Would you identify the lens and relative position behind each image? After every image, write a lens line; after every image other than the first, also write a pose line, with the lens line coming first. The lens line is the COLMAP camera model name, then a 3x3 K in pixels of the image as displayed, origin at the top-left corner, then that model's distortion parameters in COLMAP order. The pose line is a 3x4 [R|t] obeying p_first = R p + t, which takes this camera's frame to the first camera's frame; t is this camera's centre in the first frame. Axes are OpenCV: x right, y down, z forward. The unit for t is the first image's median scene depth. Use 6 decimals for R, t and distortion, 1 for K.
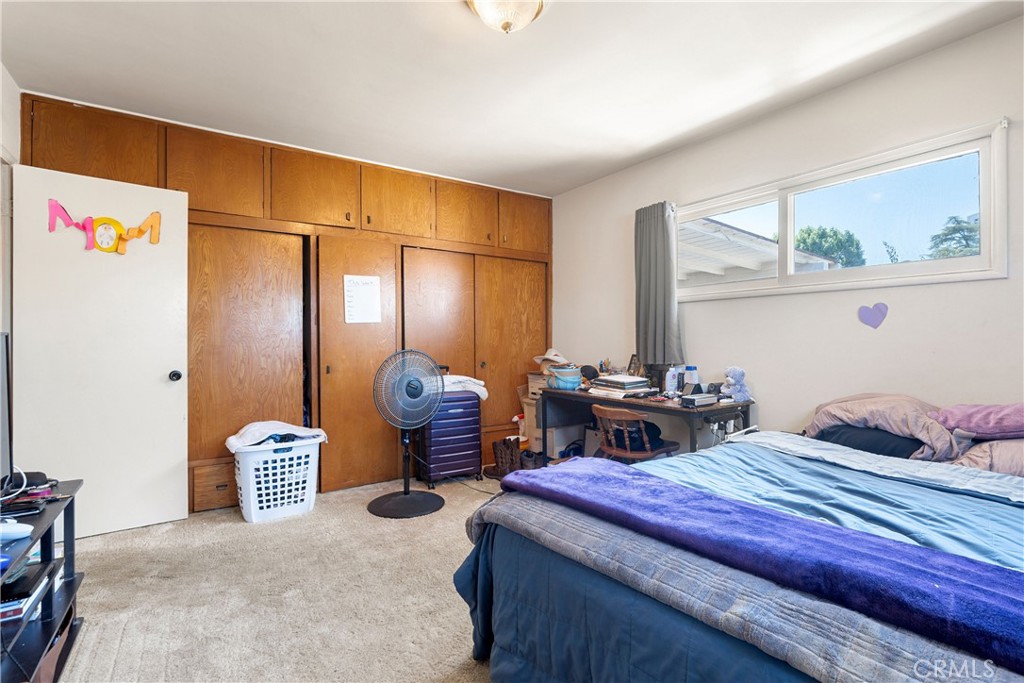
lens RADIAL K [[482.2, 0, 515.0], [0, 482.2, 342.5], [0, 0, 1]] dist [-0.012515, 0.000158]
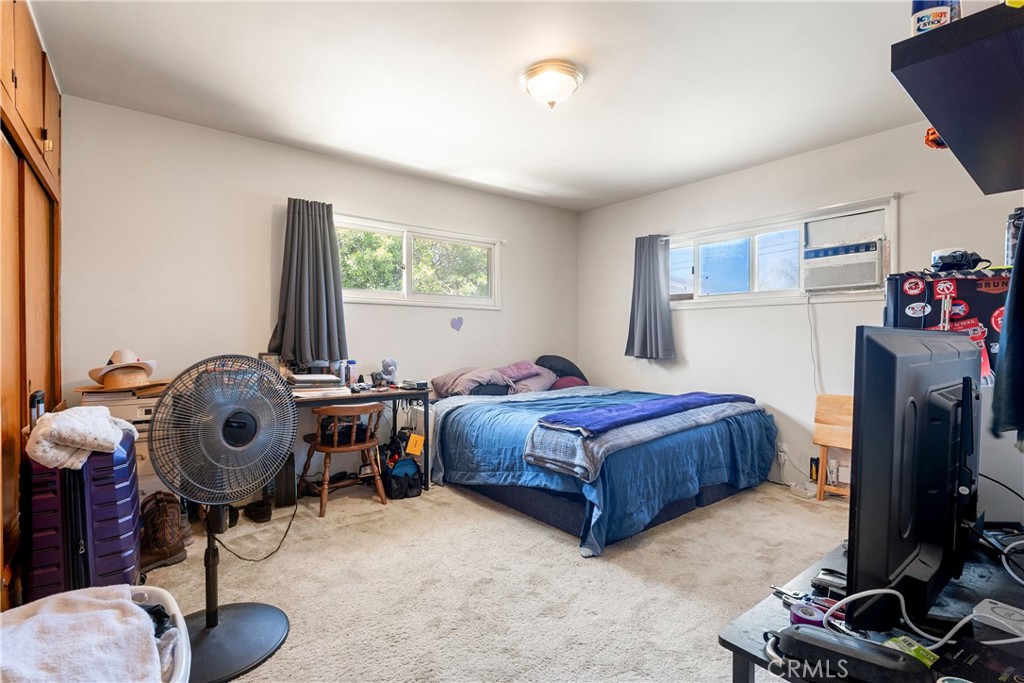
lens RADIAL K [[482.2, 0, 515.0], [0, 482.2, 342.5], [0, 0, 1]] dist [-0.012515, 0.000158]
pose [[-0.071970, -0.007478, 0.997379, -1.141342], [-0.001216, 0.999972, 0.007410, -0.001406], [-0.997406, -0.000679, -0.071977, 1.010992]]
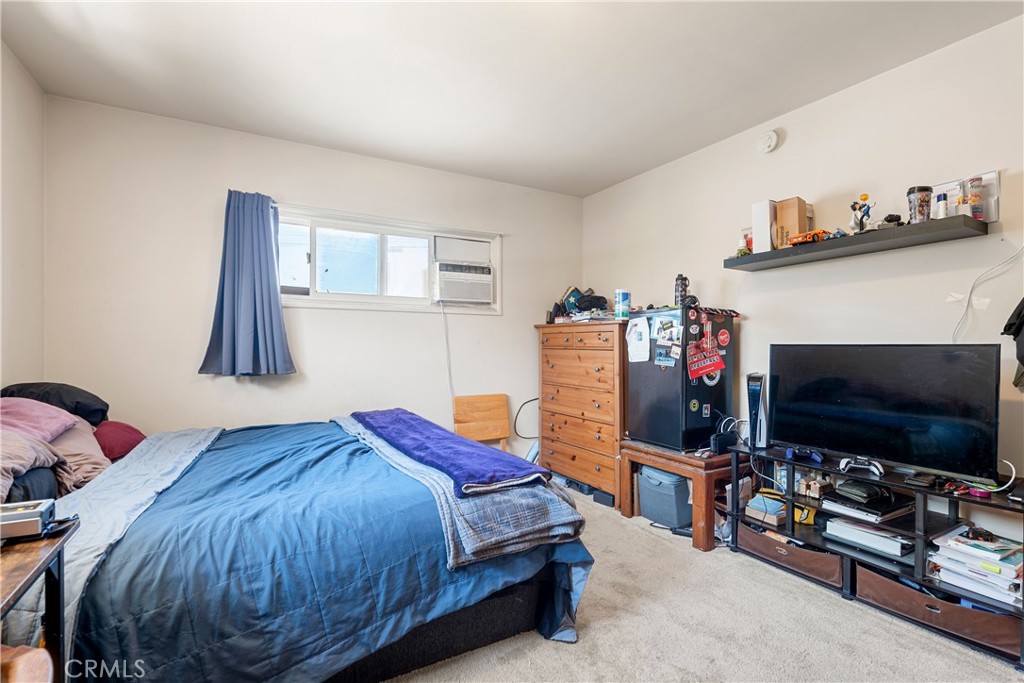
lens RADIAL K [[482.2, 0, 515.0], [0, 482.2, 342.5], [0, 0, 1]] dist [-0.012515, 0.000158]
pose [[-0.996289, -0.002208, 0.086044, -0.029880], [-0.002678, 0.999982, -0.005342, -0.007867], [-0.086031, -0.005553, -0.996277, 1.594559]]
